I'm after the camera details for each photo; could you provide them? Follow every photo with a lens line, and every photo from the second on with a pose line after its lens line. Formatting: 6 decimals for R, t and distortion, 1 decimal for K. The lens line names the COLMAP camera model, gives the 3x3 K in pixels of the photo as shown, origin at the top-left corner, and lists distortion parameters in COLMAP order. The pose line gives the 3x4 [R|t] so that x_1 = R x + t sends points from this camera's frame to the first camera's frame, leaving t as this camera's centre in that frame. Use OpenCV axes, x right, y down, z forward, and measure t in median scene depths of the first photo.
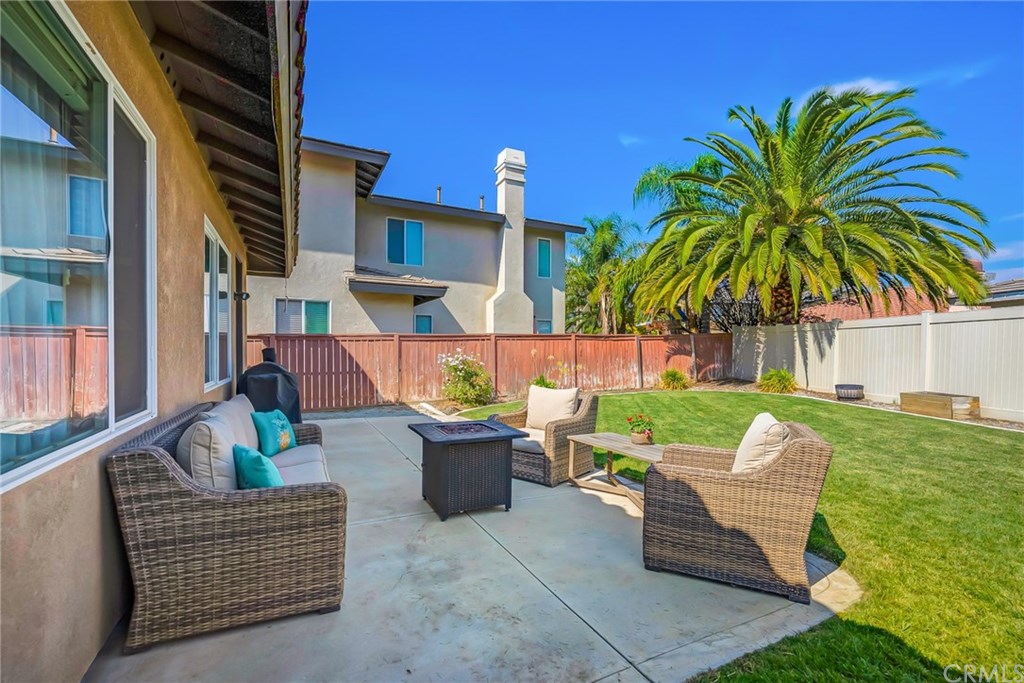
lens RADIAL K [[445.0, 0, 512.6], [0, 445.0, 350.5], [0, 0, 1]] dist [0.002139, -0.000050]
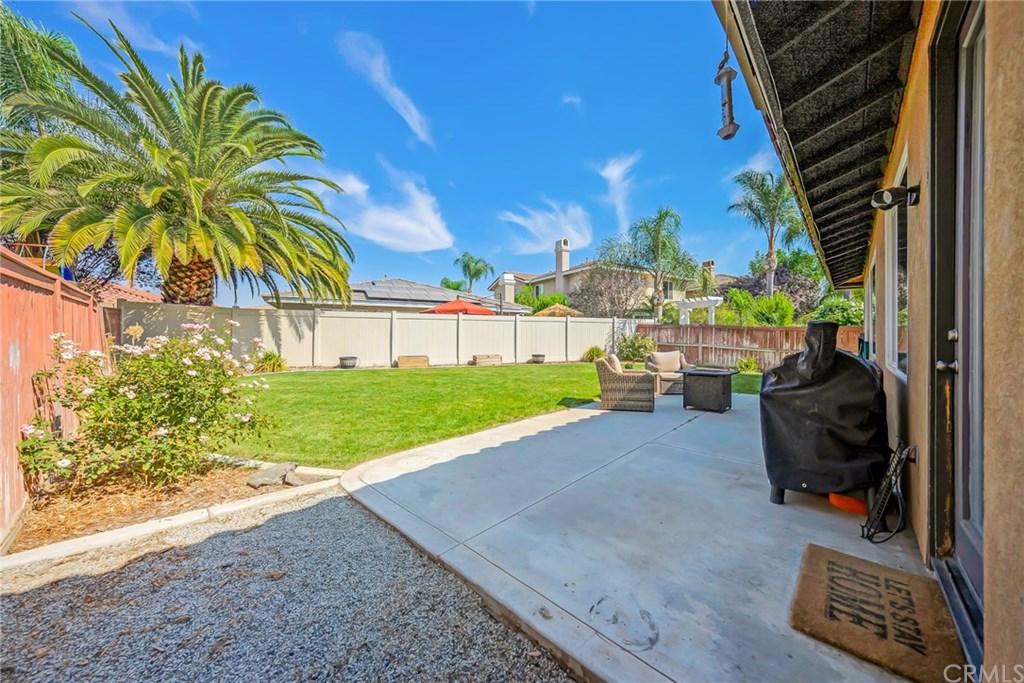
lens RADIAL K [[349.9, 0, 512.1], [0, 349.9, 339.7], [0, 0, 1]] dist [-0.001234, 0.000055]
pose [[-0.341505, -0.009390, 0.939833, -0.262620], [0.010657, 0.999847, 0.013862, 0.006992], [-0.939820, 0.014749, -0.341352, 0.539117]]
